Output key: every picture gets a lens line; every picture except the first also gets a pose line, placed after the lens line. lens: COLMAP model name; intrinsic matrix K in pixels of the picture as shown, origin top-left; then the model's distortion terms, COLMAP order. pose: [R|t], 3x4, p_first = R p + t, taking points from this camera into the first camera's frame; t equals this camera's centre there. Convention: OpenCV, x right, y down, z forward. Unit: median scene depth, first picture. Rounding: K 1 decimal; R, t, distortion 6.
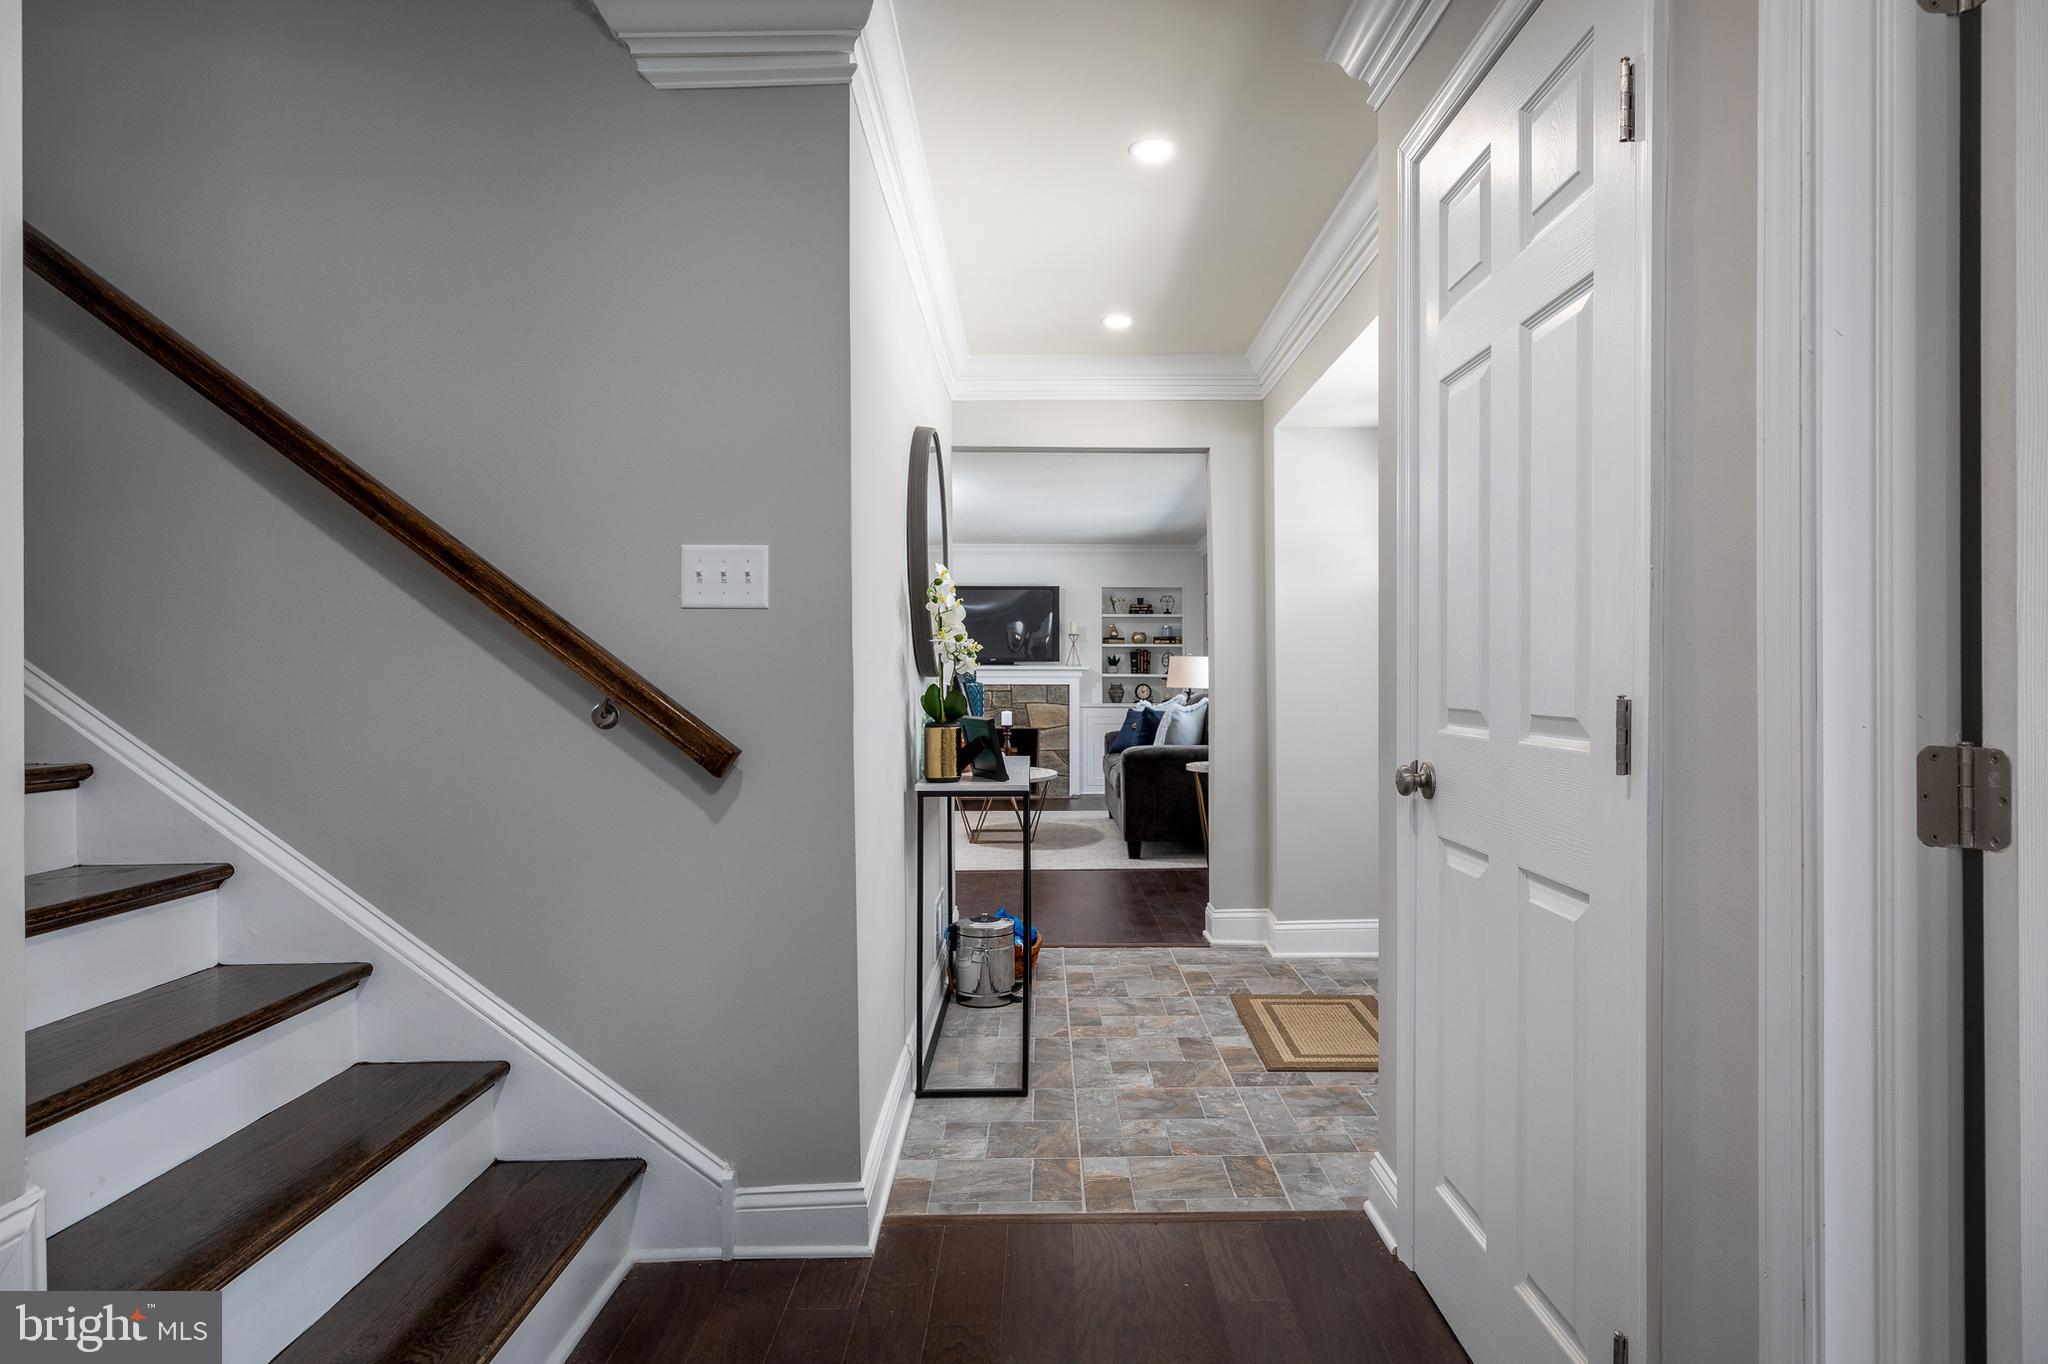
lens RADIAL K [[1120.6, 0, 1027.9], [0, 1120.6, 670.7], [0, 0, 1]] dist [0.031944, 0.000648]
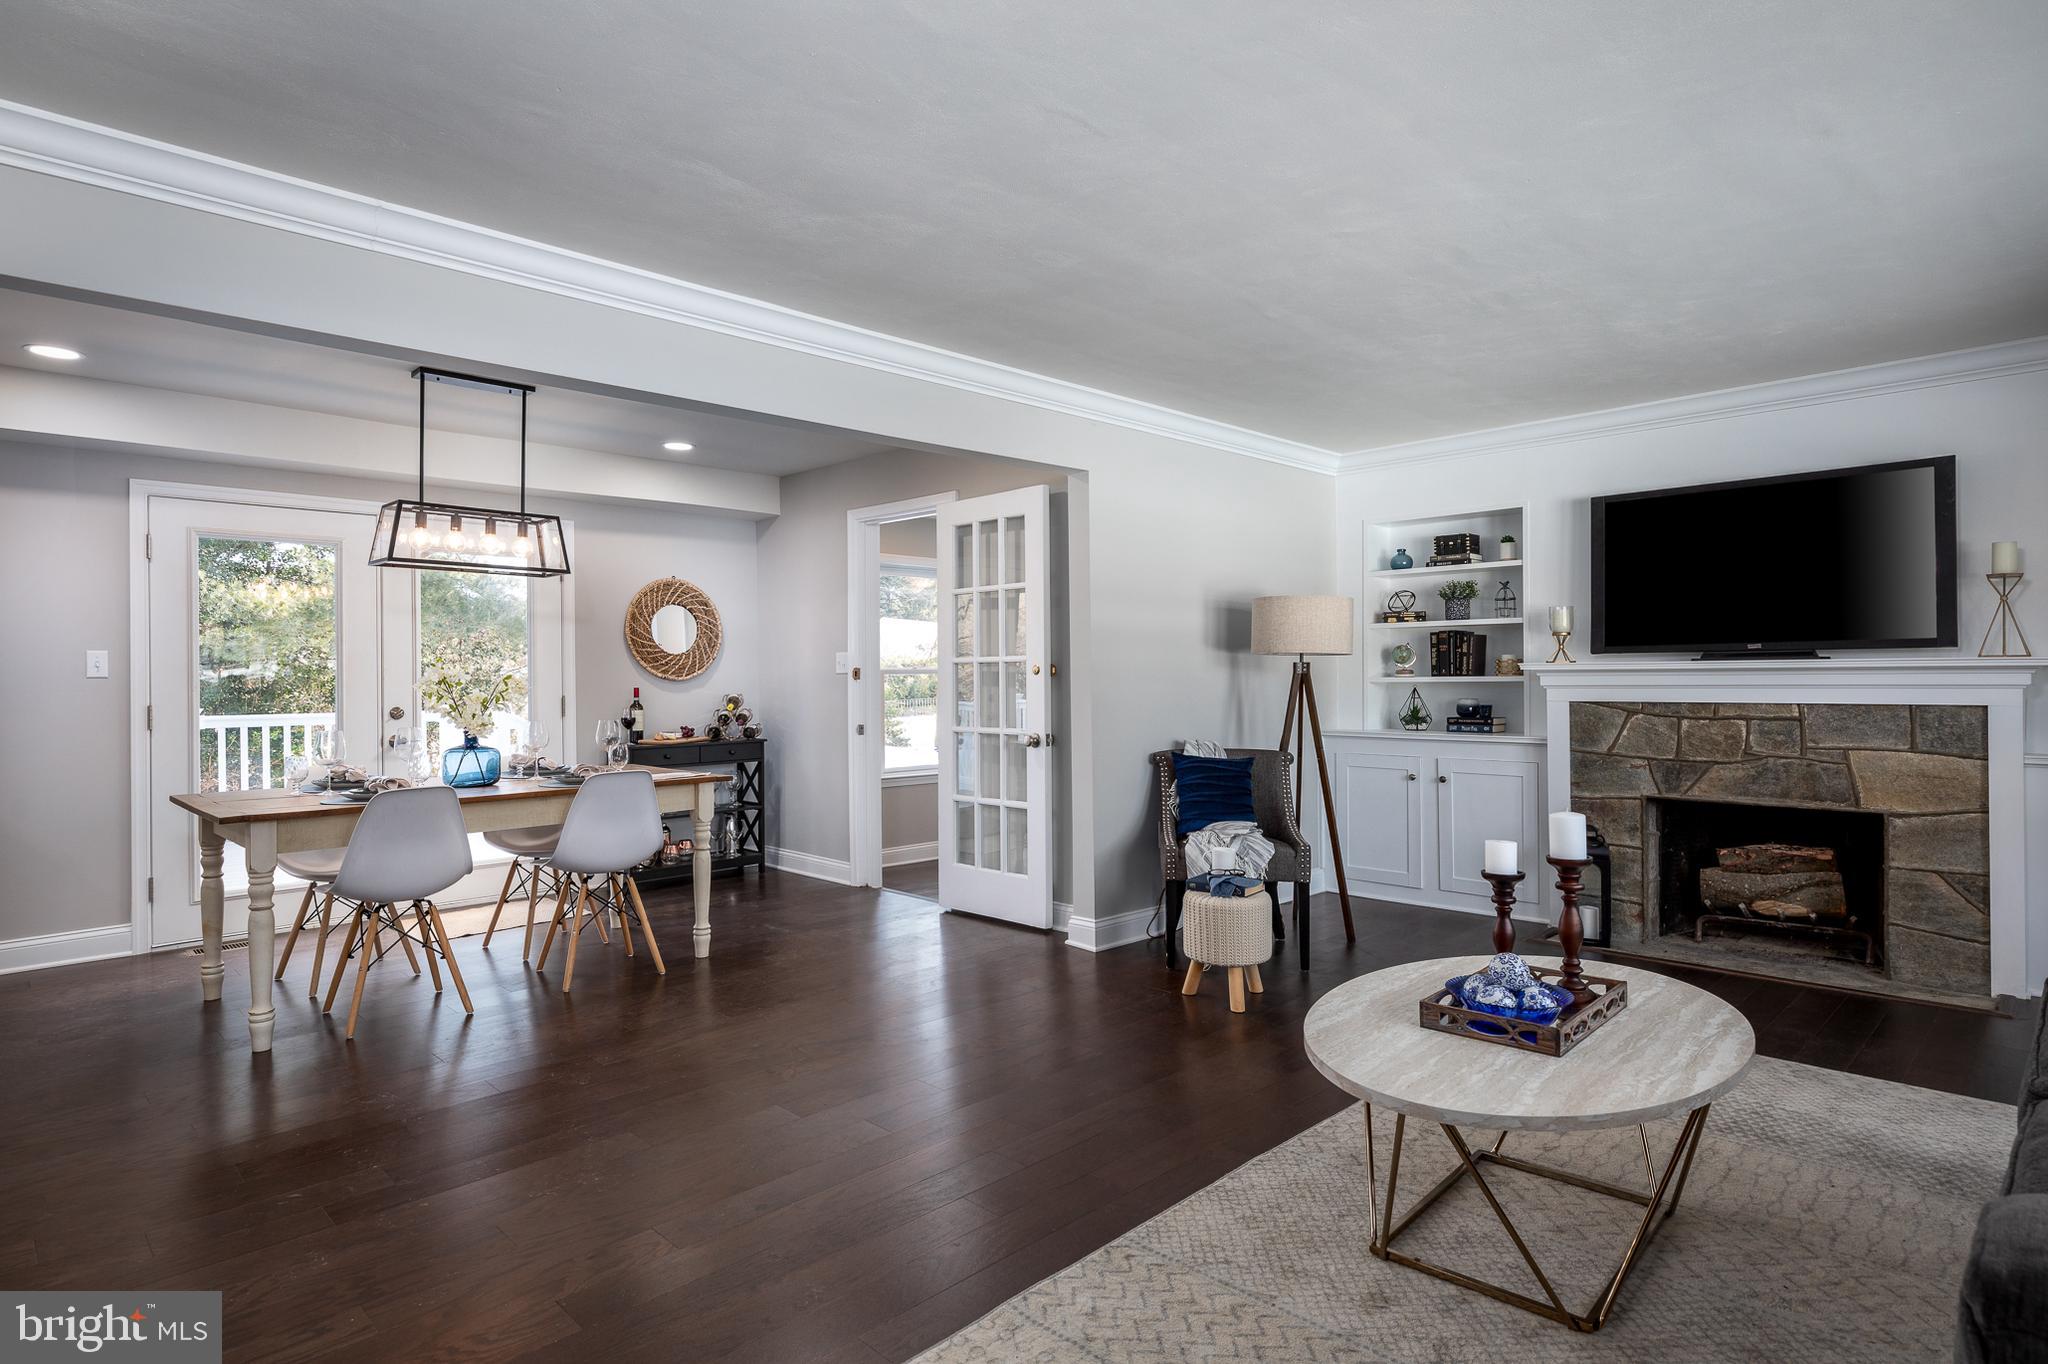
lens RADIAL K [[1120.6, 0, 1023.9], [0, 1120.6, 685.2], [0, 0, 1]] dist [0.031944, 0.000648]
pose [[0.731945, -0.002576, -0.681359, 0.062663], [0.009632, 0.999932, 0.006567, -0.000470], [0.681296, -0.011369, 0.731920, 0.486177]]
